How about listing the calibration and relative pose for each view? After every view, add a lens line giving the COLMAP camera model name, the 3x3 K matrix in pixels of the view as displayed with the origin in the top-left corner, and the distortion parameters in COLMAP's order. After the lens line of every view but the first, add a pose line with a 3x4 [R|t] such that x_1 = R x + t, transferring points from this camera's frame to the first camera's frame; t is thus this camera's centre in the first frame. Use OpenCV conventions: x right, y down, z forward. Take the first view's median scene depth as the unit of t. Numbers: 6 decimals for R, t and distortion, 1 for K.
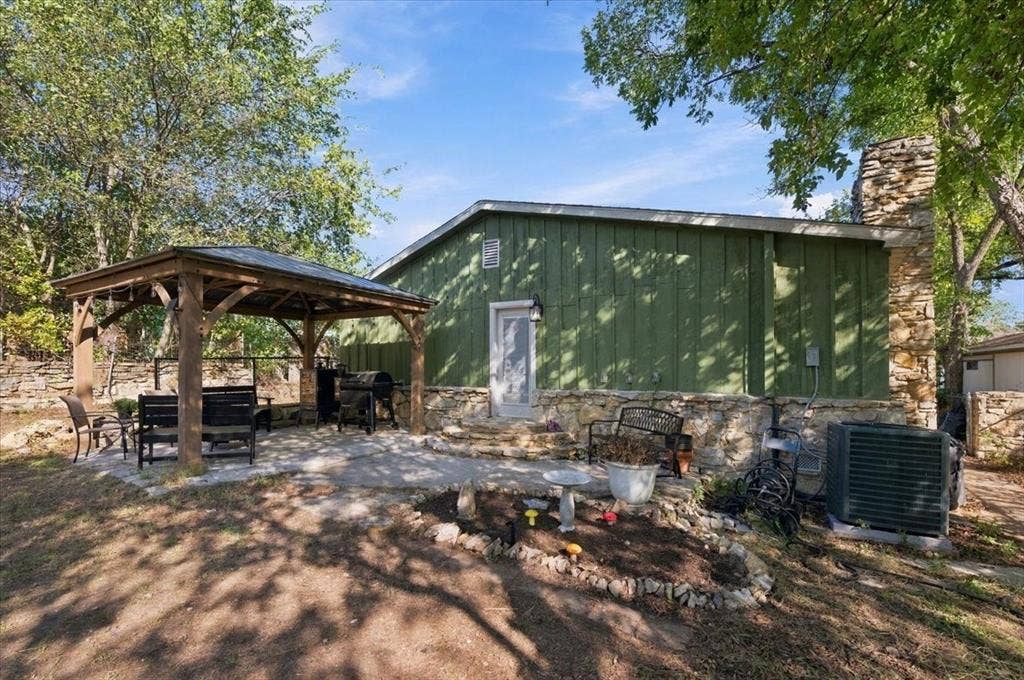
lens RADIAL K [[430.4, 0, 512.0], [0, 430.4, 371.5], [0, 0, 1]] dist [-0.001815, -0.000539]
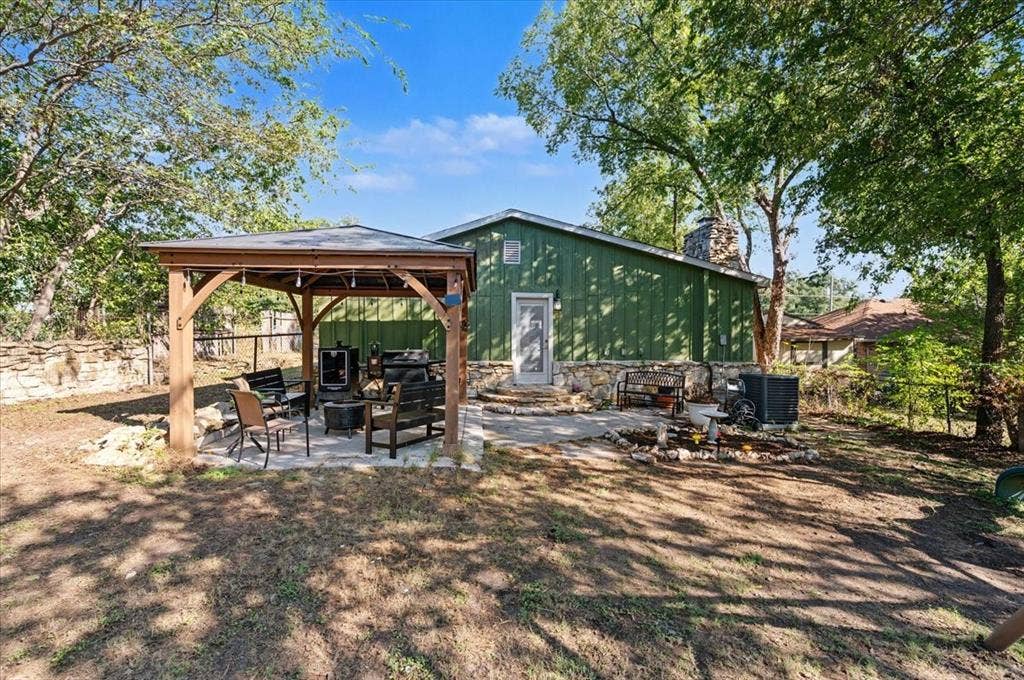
lens RADIAL K [[407.2, 0, 512.0], [0, 407.2, 340.0], [0, 0, 1]] dist [-0.000878, -0.000090]
pose [[0.832074, -0.005822, 0.554635, -0.901572], [0.001276, 0.999962, 0.008582, -0.042188], [-0.554664, -0.006433, 0.832050, 0.041802]]
